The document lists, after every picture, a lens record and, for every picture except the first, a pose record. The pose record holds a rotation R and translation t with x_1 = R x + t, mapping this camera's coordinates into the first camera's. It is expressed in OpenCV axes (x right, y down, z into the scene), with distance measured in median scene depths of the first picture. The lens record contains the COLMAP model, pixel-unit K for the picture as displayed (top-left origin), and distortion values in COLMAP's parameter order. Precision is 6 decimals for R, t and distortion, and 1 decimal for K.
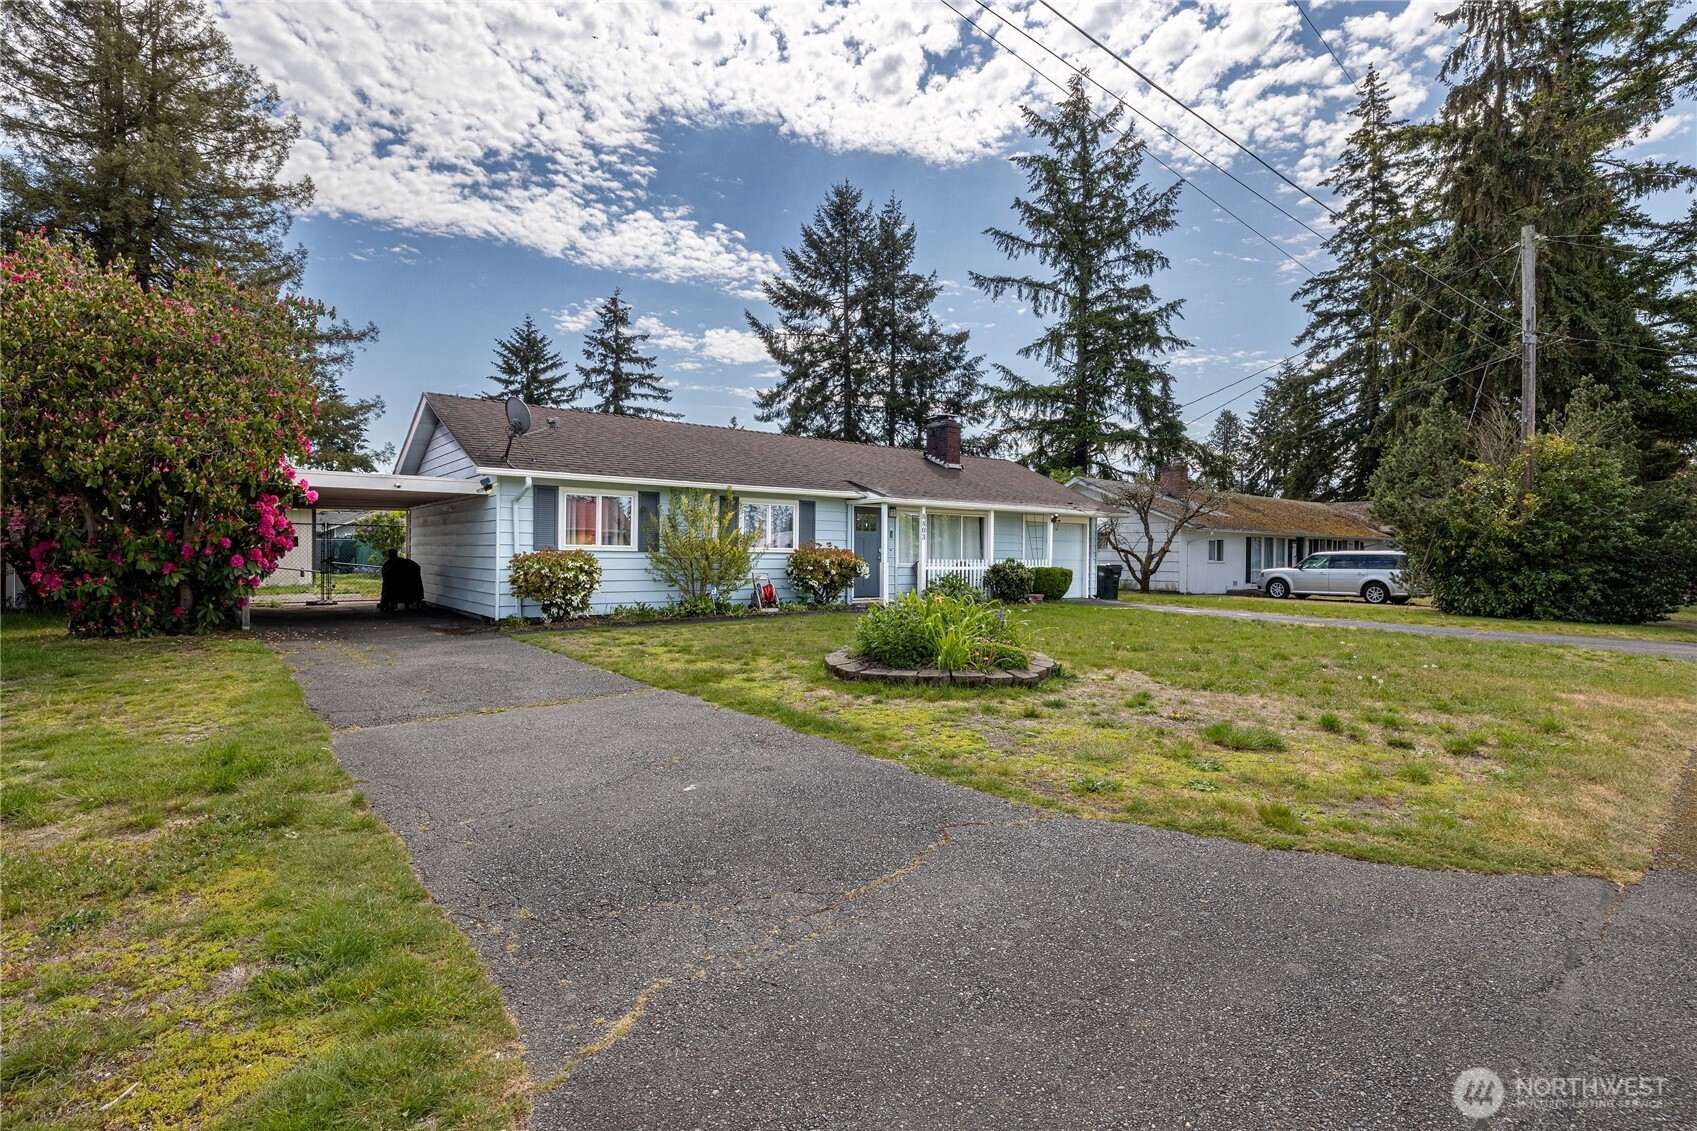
lens RADIAL K [[813.3, 0, 848.5], [0, 813.3, 565.5], [0, 0, 1]] dist [-0.010023, -0.000084]
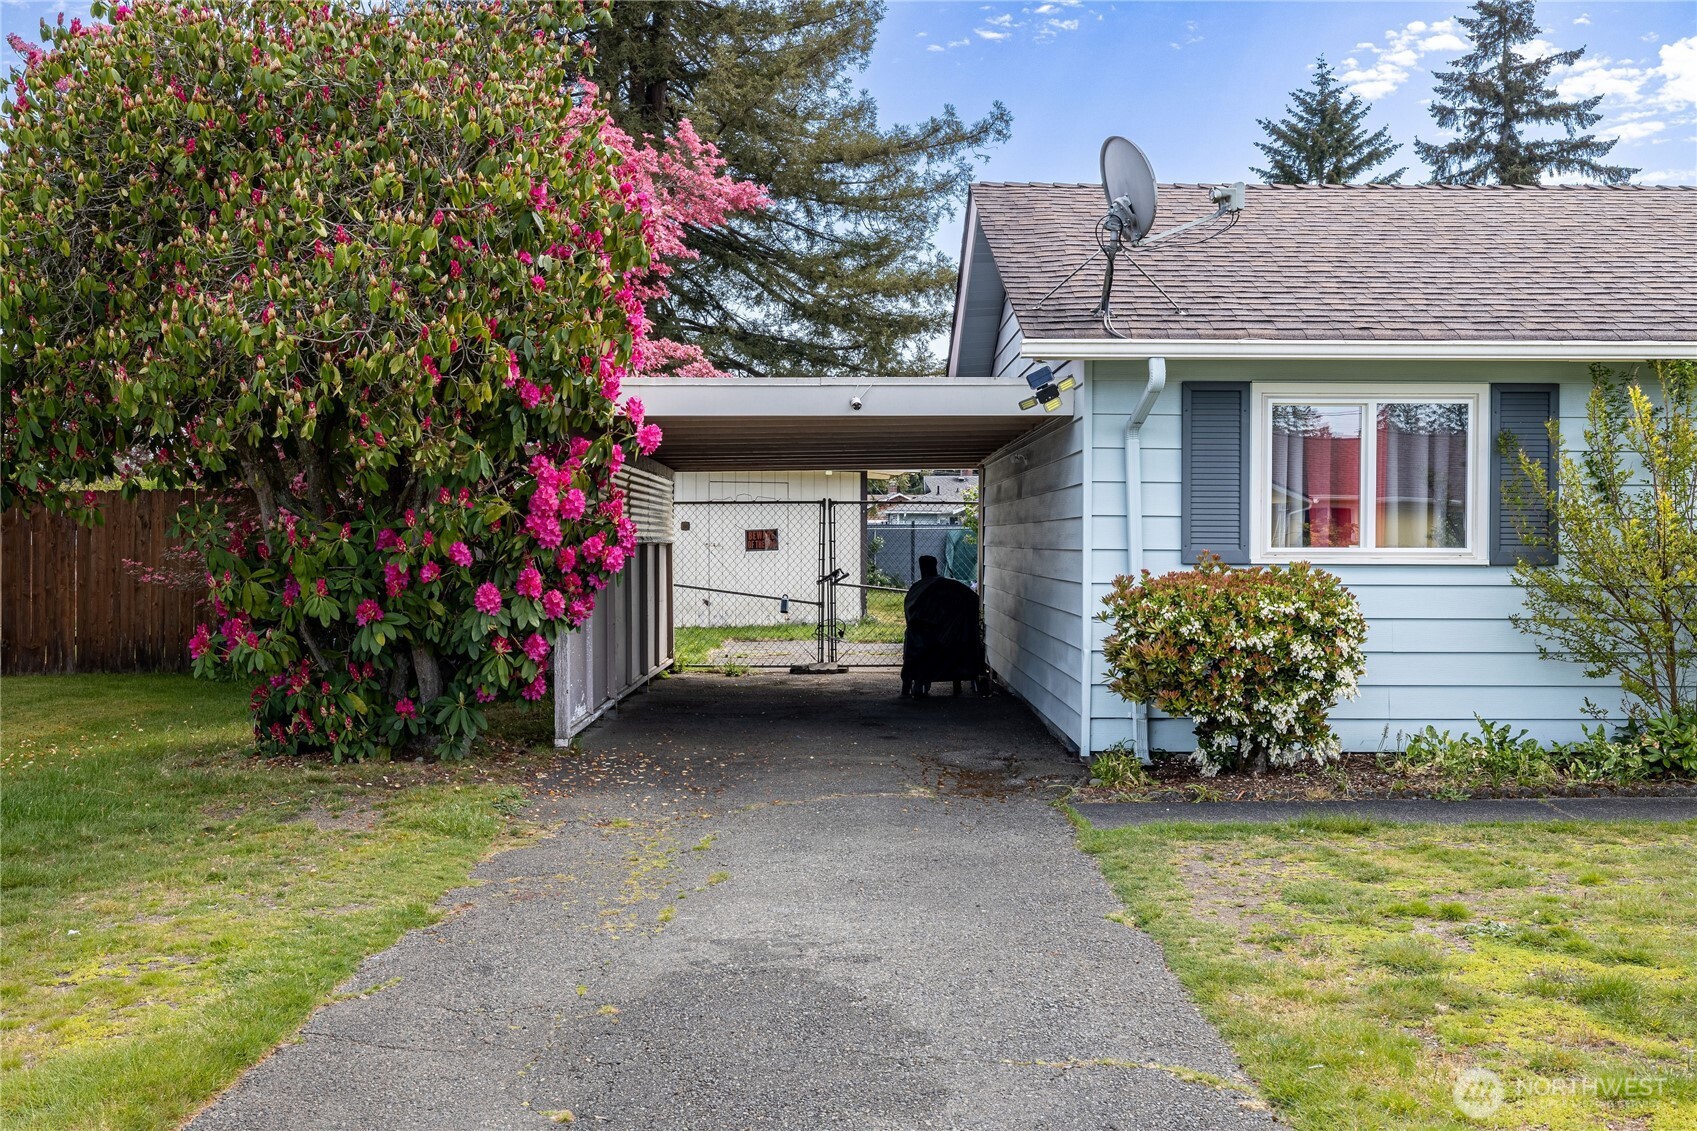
lens RADIAL K [[1642.2, 0, 857.7], [0, 1642.2, 559.2], [0, 0, 1]] dist [-0.001867, 0.009951]
pose [[0.788959, -0.000866, -0.614445, -0.012950], [-0.002962, 0.999982, -0.005213, -0.003967], [0.614439, 0.005932, 0.788942, 0.080140]]
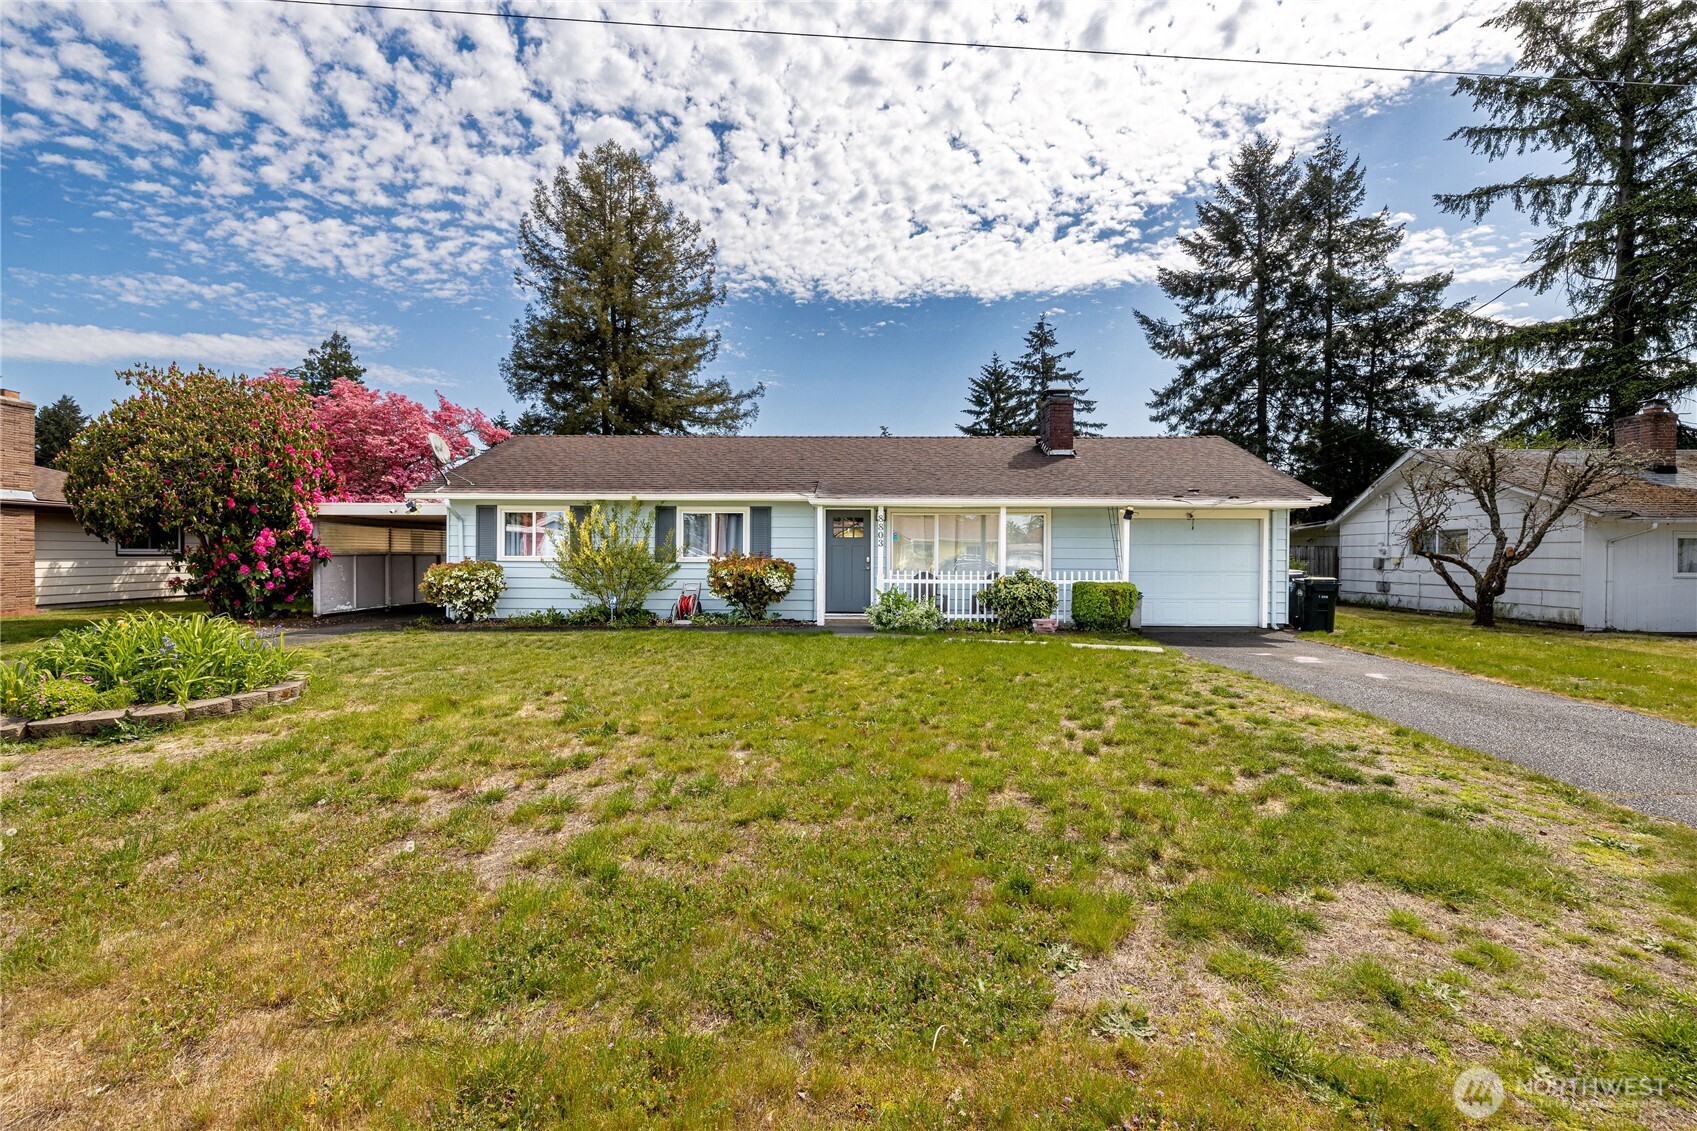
lens RADIAL K [[728.1, 0, 854.5], [0, 728.1, 563.6], [0, 0, 1]] dist [-0.002785, 0.000137]
pose [[0.774522, 0.001804, -0.632544, 0.166093], [-0.007535, 0.999951, -0.006375, -0.002878], [0.632502, 0.009704, 0.774498, 0.125423]]
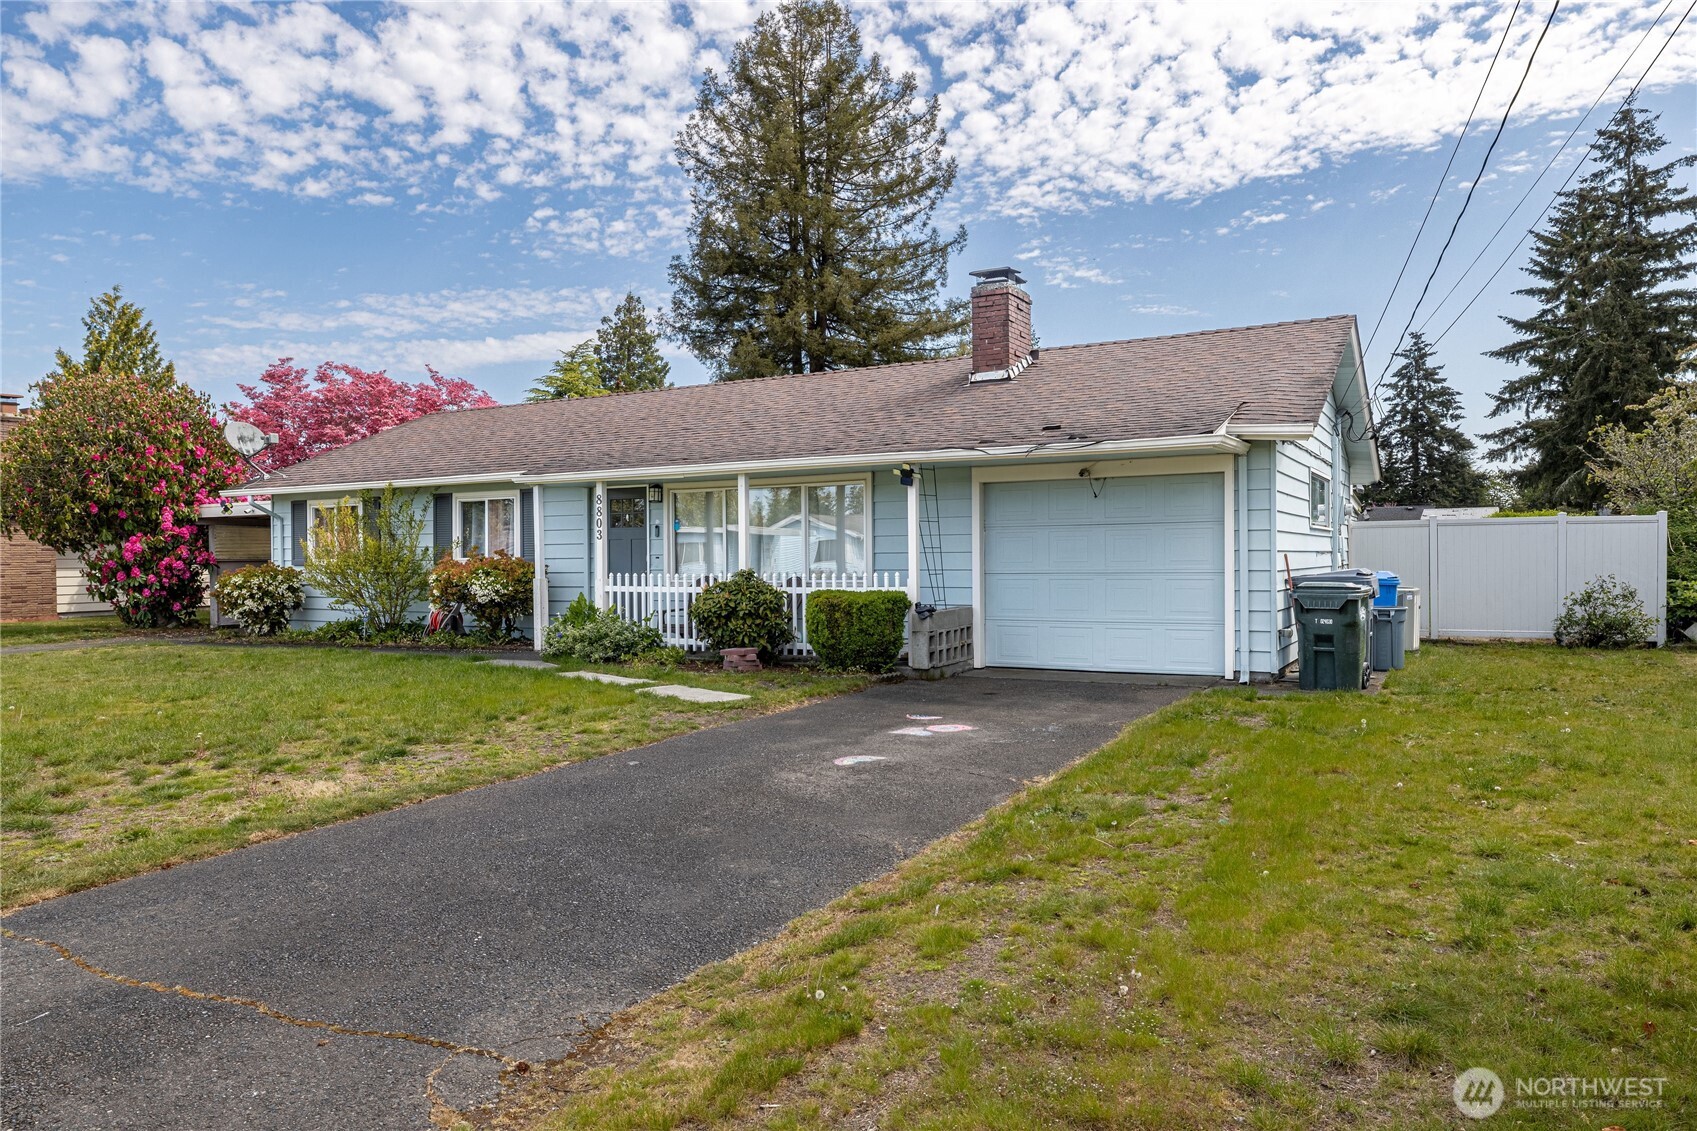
lens RADIAL K [[1092.4, 0, 872.7], [0, 1092.4, 568.0], [0, 0, 1]] dist [-0.003085, 0.004037]
pose [[0.386702, -0.004220, -0.922195, 0.272249], [-0.001430, 0.999986, -0.005175, -0.002315], [0.922204, 0.003320, 0.386691, 0.269737]]
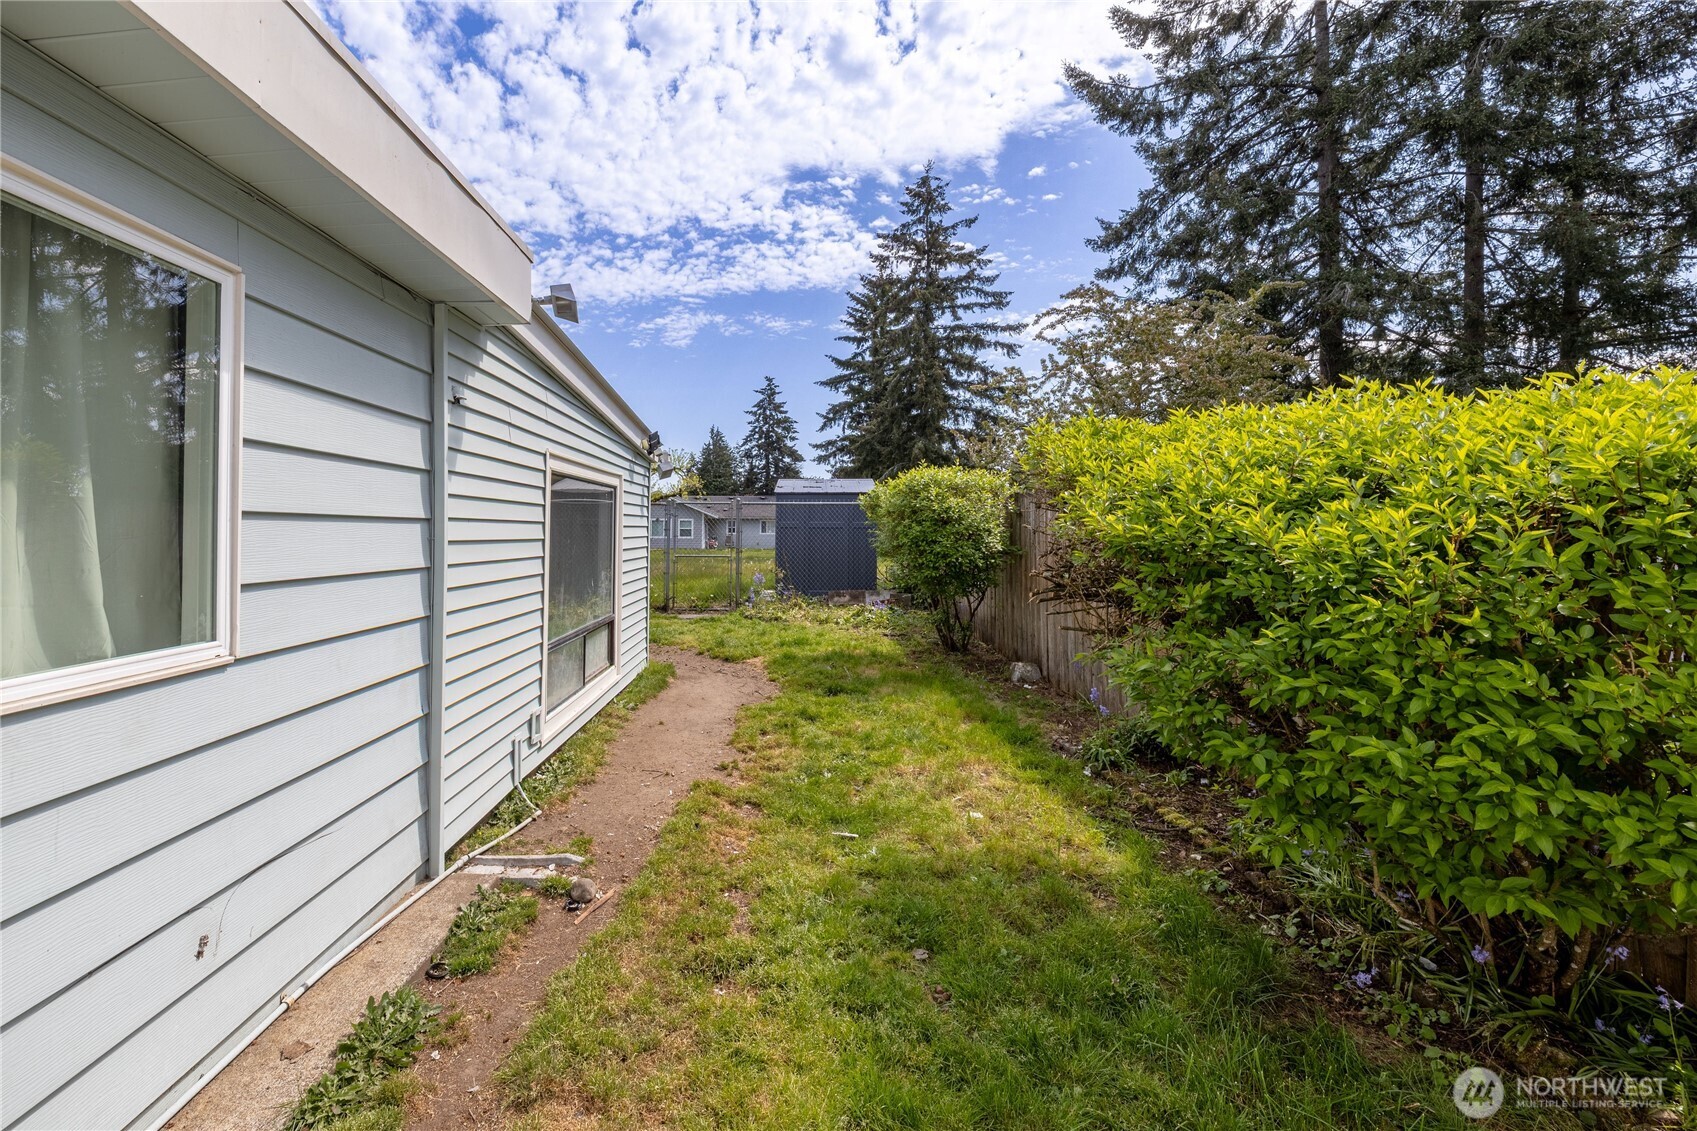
lens RADIAL K [[751.0, 0, 728.7], [0, 751.0, 530.8], [0, 0, 1]] dist [-0.000278, 0.000004]
pose [[0.723247, -0.005345, -0.690569, 0.046087], [-0.011329, 0.999744, -0.019603, -0.009602], [0.690497, 0.022001, 0.723001, 0.529033]]
